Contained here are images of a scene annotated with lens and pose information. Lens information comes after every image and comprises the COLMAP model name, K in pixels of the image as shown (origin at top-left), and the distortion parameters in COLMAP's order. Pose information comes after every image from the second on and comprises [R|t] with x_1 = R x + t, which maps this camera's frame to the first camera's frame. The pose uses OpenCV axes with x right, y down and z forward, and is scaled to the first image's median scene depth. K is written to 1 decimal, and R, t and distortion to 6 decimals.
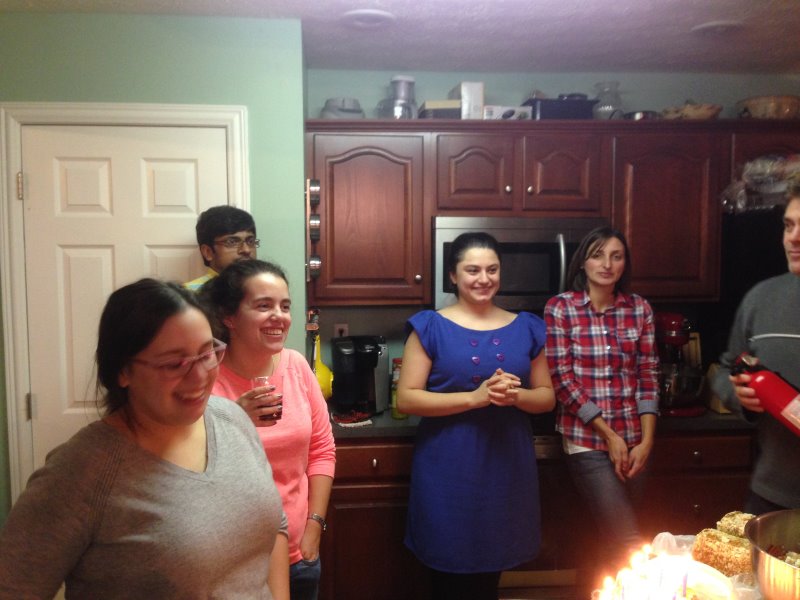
lens RADIAL K [[761.6, 0, 393.3], [0, 761.6, 291.4], [0, 0, 1]] dist [0.086498, 0.000000]
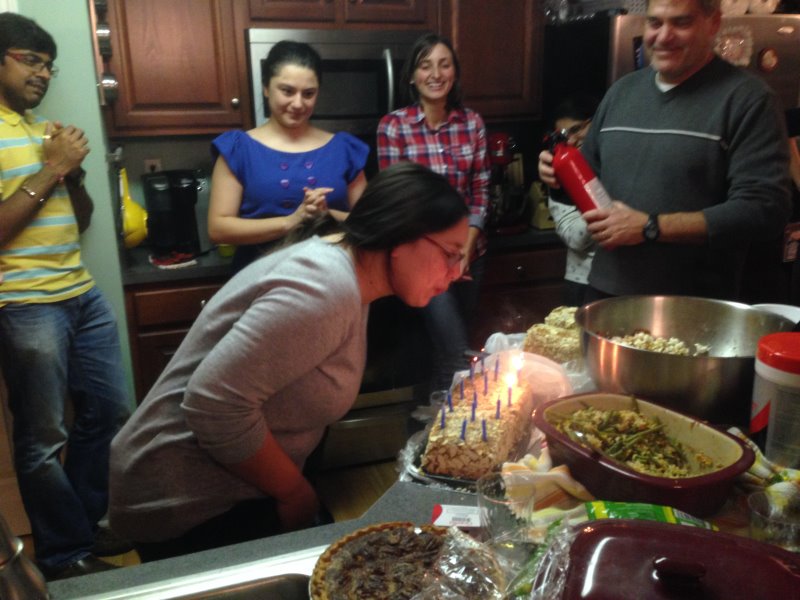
lens RADIAL K [[761.6, 0, 387.5], [0, 761.6, 299.0], [0, 0, 1]] dist [0.086498, 0.000000]
pose [[0.975810, -0.081212, 0.202978, 0.005572], [0.037944, 0.977266, 0.208594, 0.028327], [-0.215303, -0.195846, 0.956707, 0.045949]]
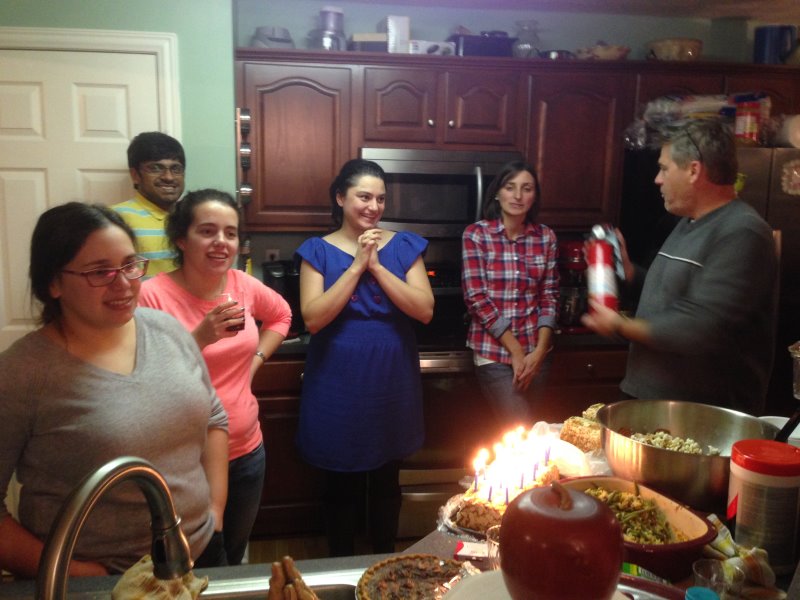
lens RADIAL K [[761.6, 0, 395.5], [0, 761.6, 288.5], [0, 0, 1]] dist [0.086498, 0.000000]
pose [[0.996255, 0.004744, 0.086339, 0.011514], [-0.012443, 0.995967, 0.088859, 0.001672], [-0.085569, -0.089600, 0.992295, -0.071565]]
